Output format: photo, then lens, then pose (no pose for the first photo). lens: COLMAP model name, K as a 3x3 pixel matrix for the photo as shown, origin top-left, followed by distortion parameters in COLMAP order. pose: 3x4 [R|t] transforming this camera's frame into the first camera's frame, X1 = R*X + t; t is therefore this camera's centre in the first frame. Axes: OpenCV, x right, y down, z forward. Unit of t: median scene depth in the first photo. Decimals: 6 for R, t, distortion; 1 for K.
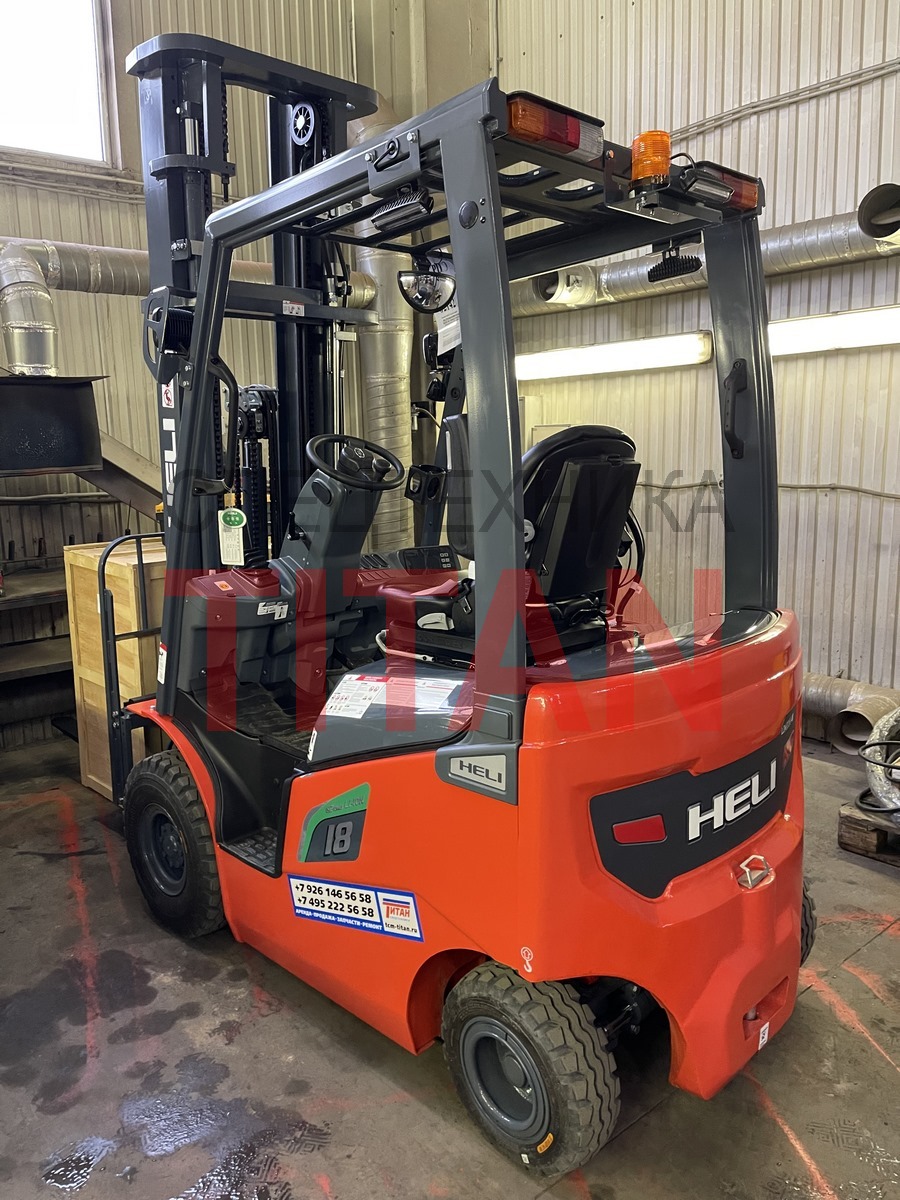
lens RADIAL K [[927.7, 0, 471.6], [0, 927.7, 608.4], [0, 0, 1]] dist [0.001659, -0.002484]
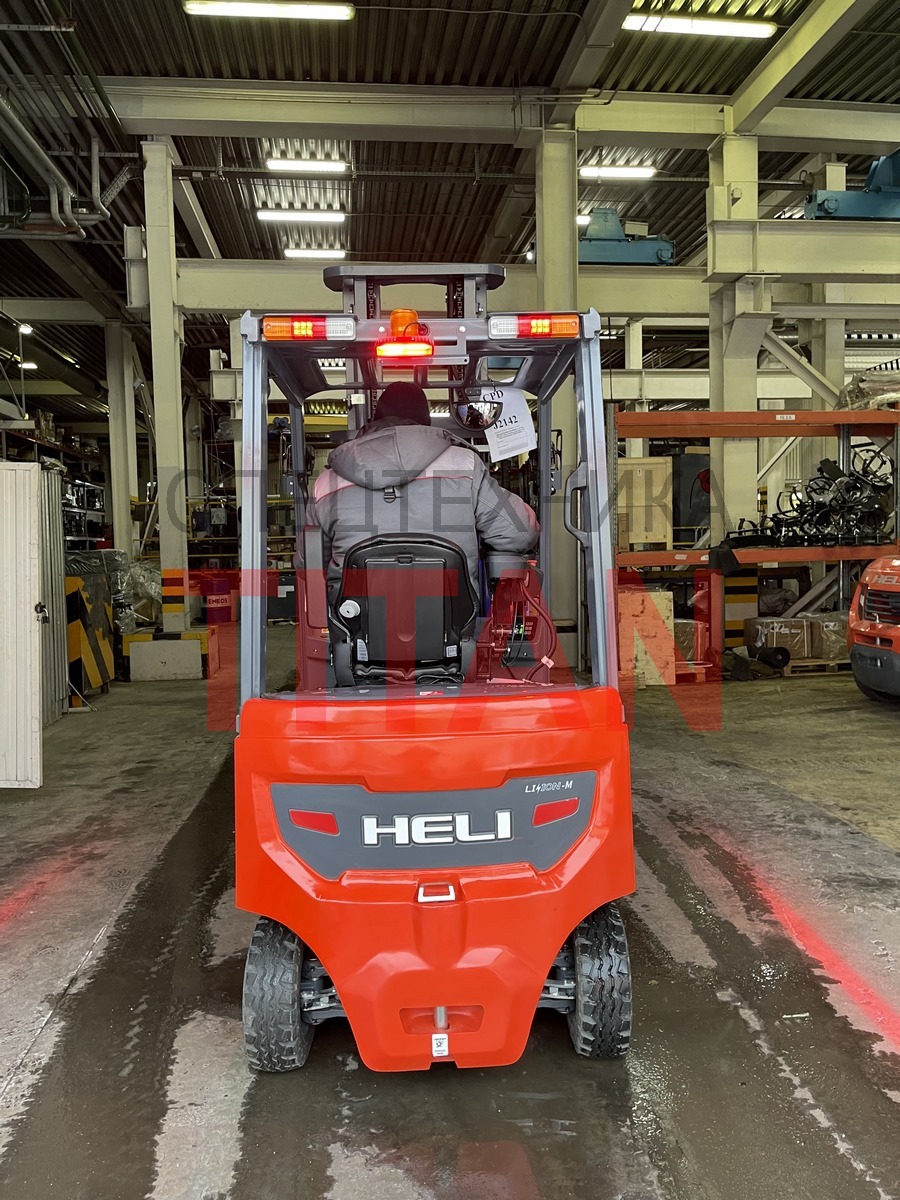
lens RADIAL K [[925.4, 0, 471.7], [0, 925.4, 603.0], [0, 0, 1]] dist [0.000003, -0.008814]
pose [[0.745893, 0.054149, -0.663861, 0.990694], [-0.114962, 0.992198, -0.048237, -0.026970], [0.656070, 0.112299, 0.746299, 0.099424]]
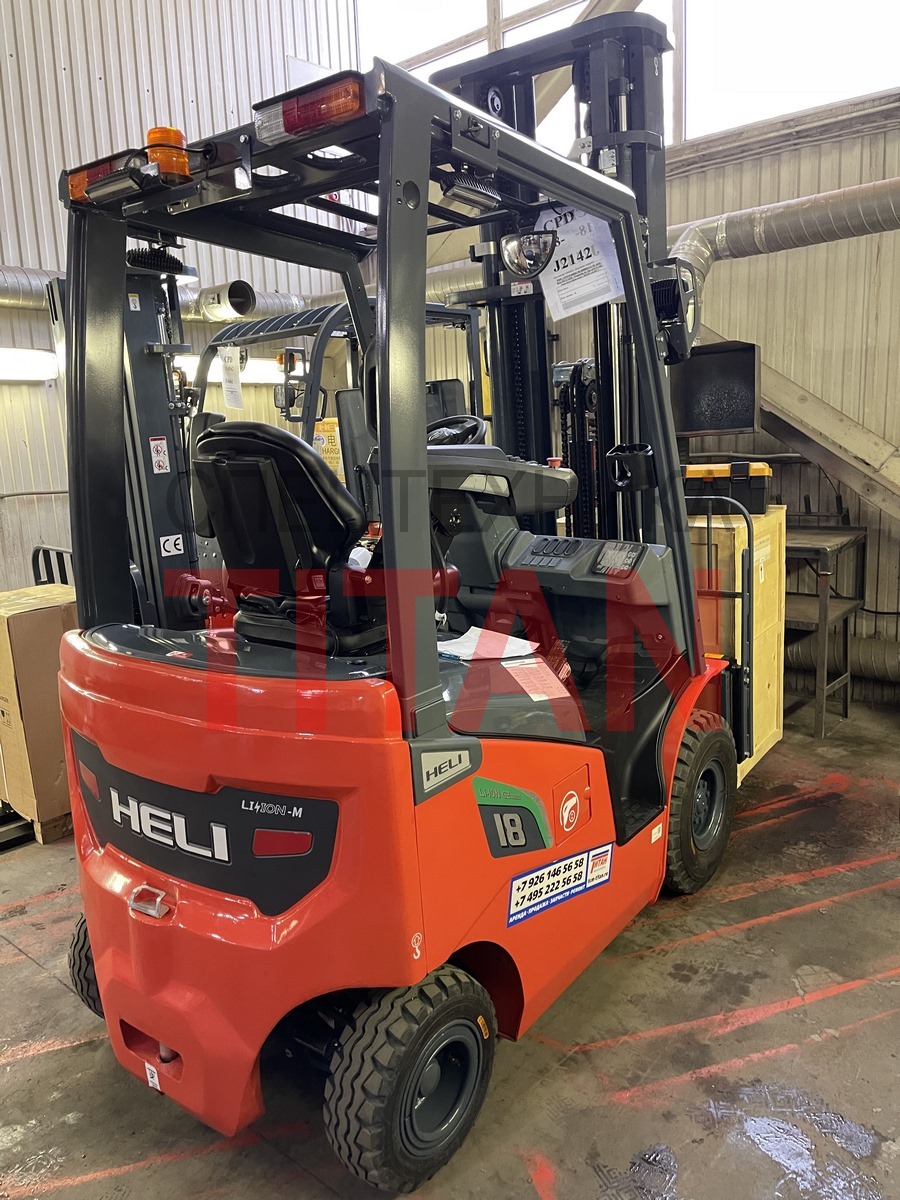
lens RADIAL K [[915.9, 0, 423.1], [0, 915.9, 596.9], [0, 0, 1]] dist [0.004943, -0.005140]
pose [[0.124257, 0.193594, -0.973181, 1.070341], [-0.132330, 0.975254, 0.177110, -0.199287], [0.983386, 0.106774, 0.146801, 0.994934]]
